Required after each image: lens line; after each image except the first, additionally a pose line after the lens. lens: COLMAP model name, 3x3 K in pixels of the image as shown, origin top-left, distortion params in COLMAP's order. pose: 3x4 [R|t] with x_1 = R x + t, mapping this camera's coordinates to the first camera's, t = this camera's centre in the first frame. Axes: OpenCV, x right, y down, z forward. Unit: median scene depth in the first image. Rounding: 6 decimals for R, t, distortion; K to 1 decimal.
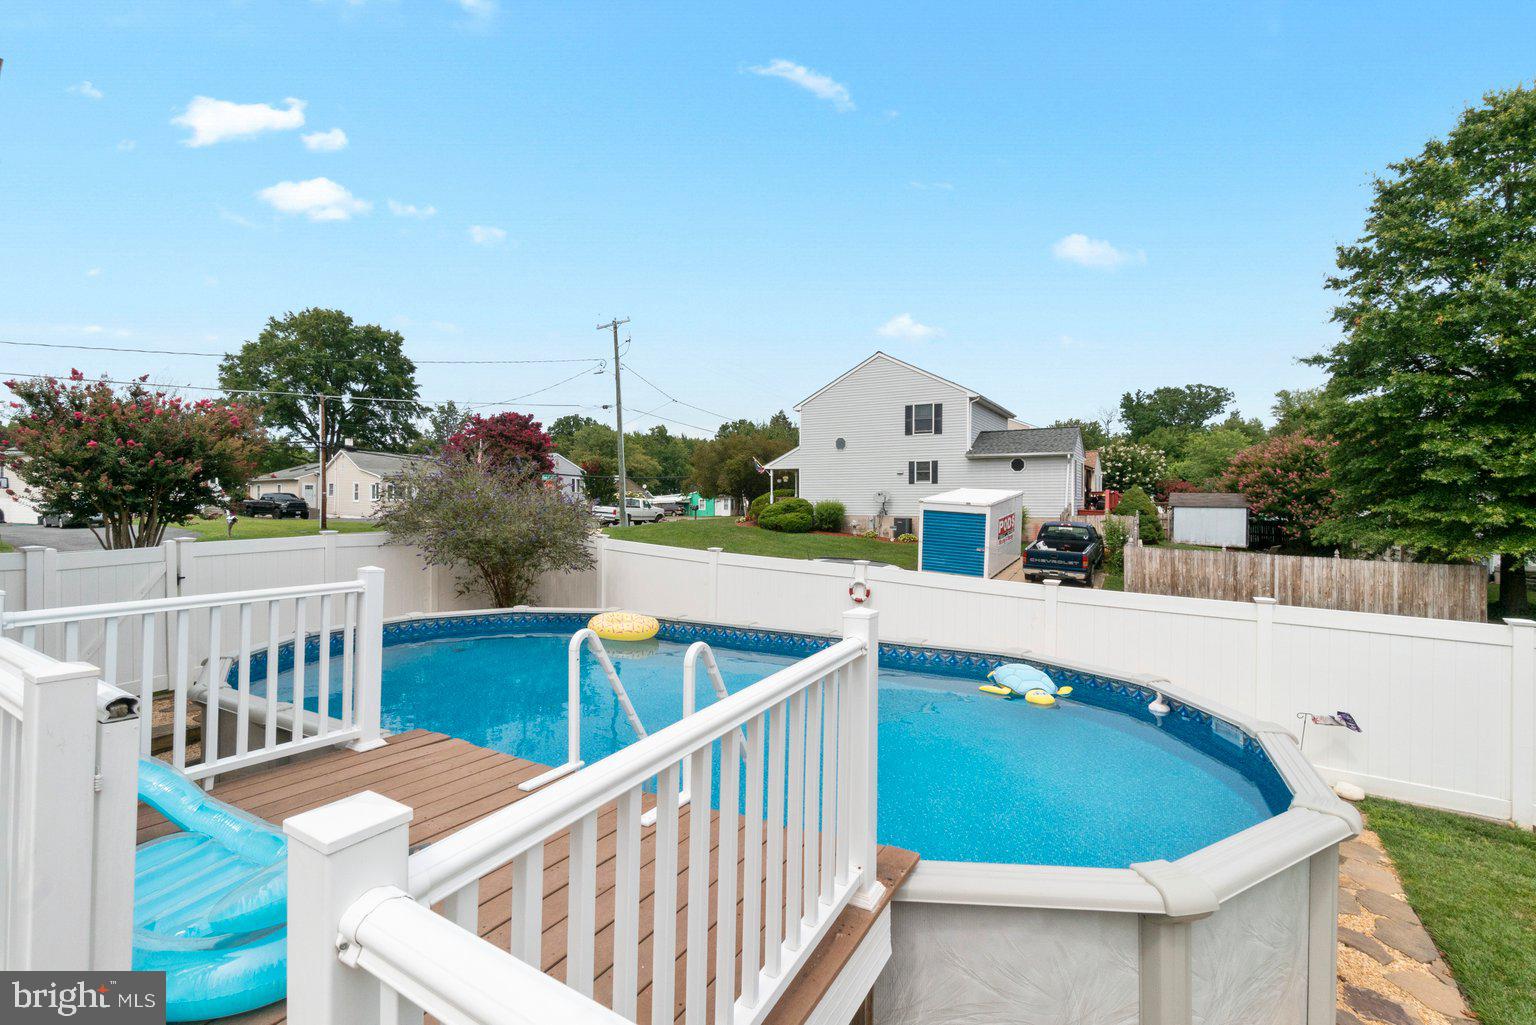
lens RADIAL K [[707.5, 0, 730.7], [0, 707.5, 503.2], [0, 0, 1]] dist [-0.001993, -0.000401]
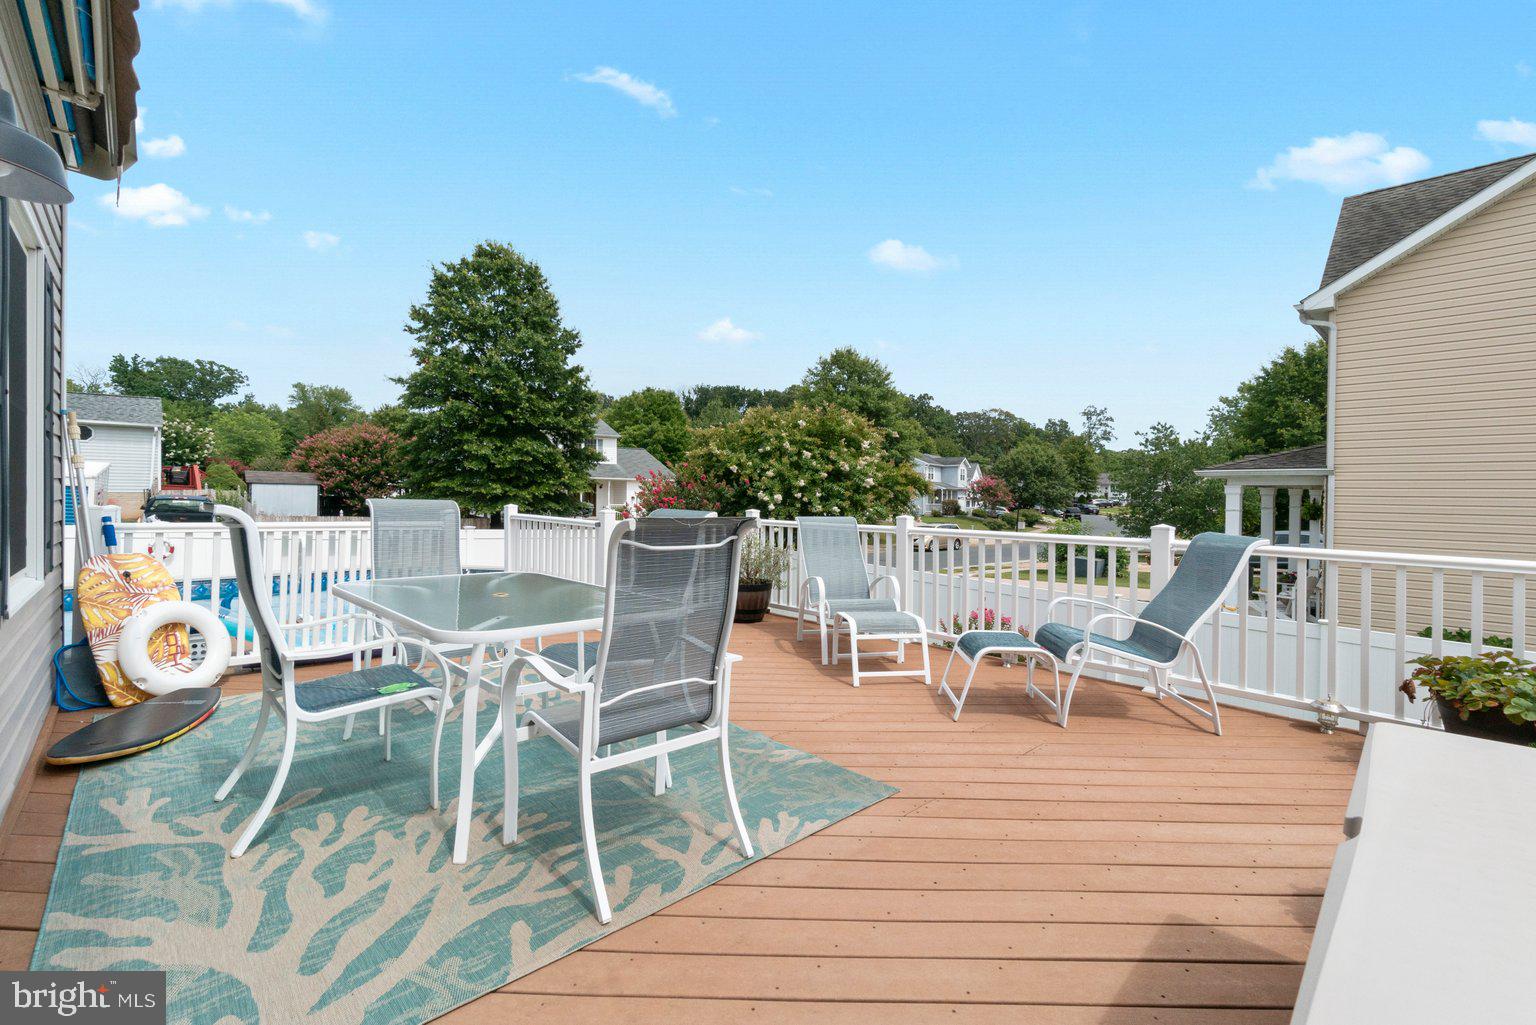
lens RADIAL K [[686.4, 0, 768.0], [0, 686.4, 512.5], [0, 0, 1]] dist [-0.007741, 0.000485]
pose [[0.279630, -0.024657, 0.959791, -0.171980], [-0.015427, 0.999426, 0.030170, 0.006136], [-0.959984, -0.023244, 0.279089, -0.062428]]
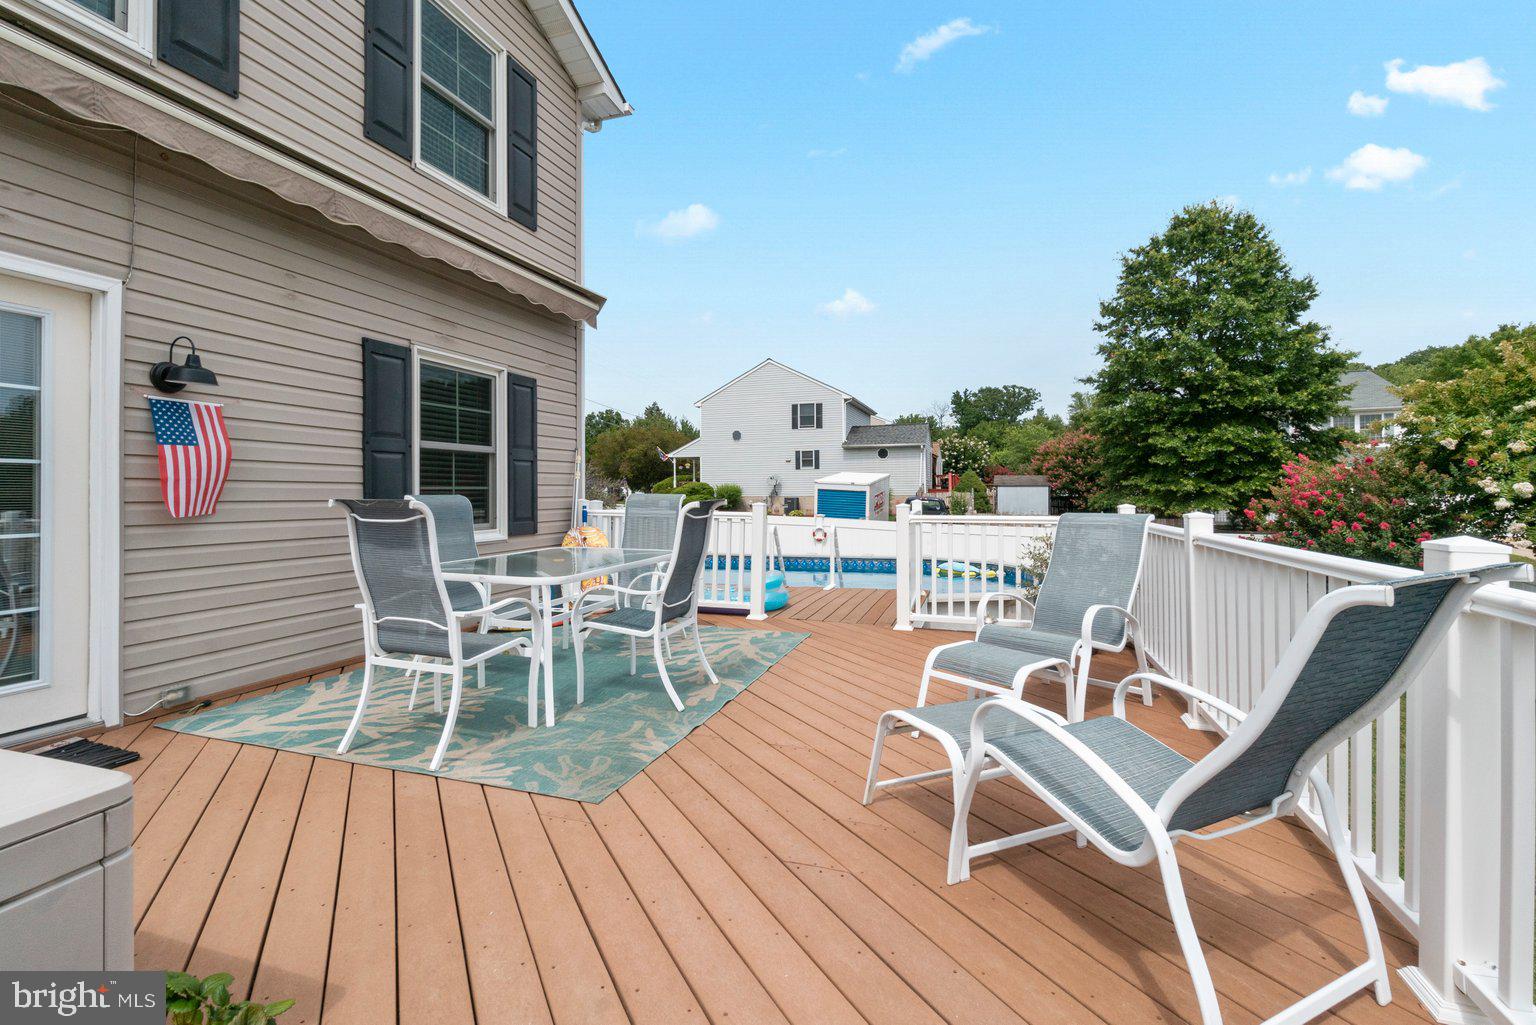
lens RADIAL K [[680.6, 0, 718.2], [0, 680.6, 485.4], [0, 0, 1]] dist [-0.003703, -0.000178]
pose [[0.984807, -0.008567, 0.173439, -0.088739], [0.009948, 0.999925, -0.007094, 0.007566], [-0.173365, 0.008711, 0.984819, -0.131742]]
